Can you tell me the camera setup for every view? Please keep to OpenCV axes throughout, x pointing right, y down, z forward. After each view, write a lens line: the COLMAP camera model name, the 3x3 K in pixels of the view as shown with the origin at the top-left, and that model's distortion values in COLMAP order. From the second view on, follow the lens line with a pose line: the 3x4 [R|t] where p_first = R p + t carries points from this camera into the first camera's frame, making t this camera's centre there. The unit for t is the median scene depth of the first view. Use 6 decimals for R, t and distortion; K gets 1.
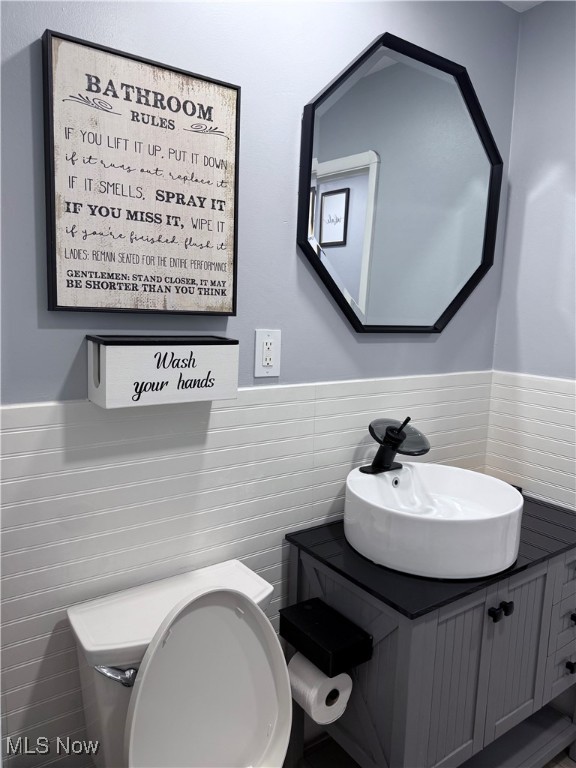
lens RADIAL K [[545.0, 0, 288.0], [0, 545.0, 384.0], [0, 0, 1]] dist [0.052942, -0.064989]
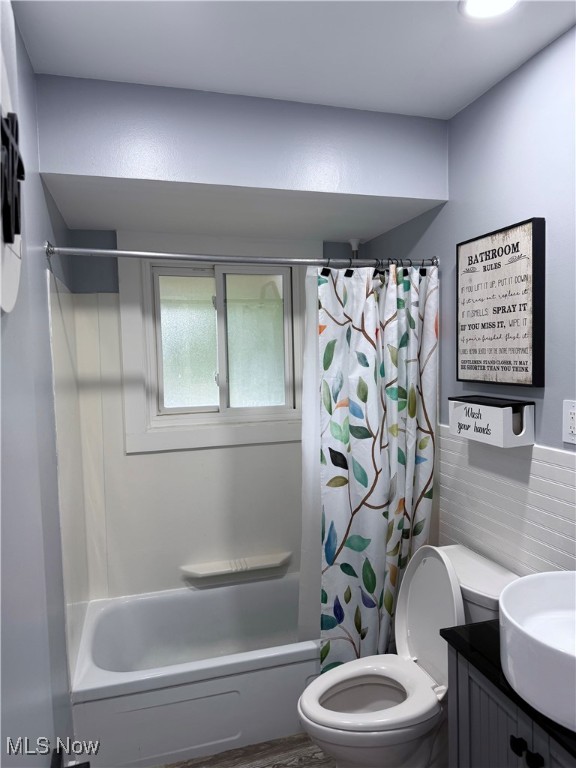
lens RADIAL K [[545.0, 0, 288.0], [0, 545.0, 384.0], [0, 0, 1]] dist [0.052942, -0.064989]
pose [[-0.321691, 0.032909, -0.946273, 1.466751], [-0.108251, 0.991565, 0.071284, -0.181493], [0.940636, 0.125366, -0.315415, 0.966711]]
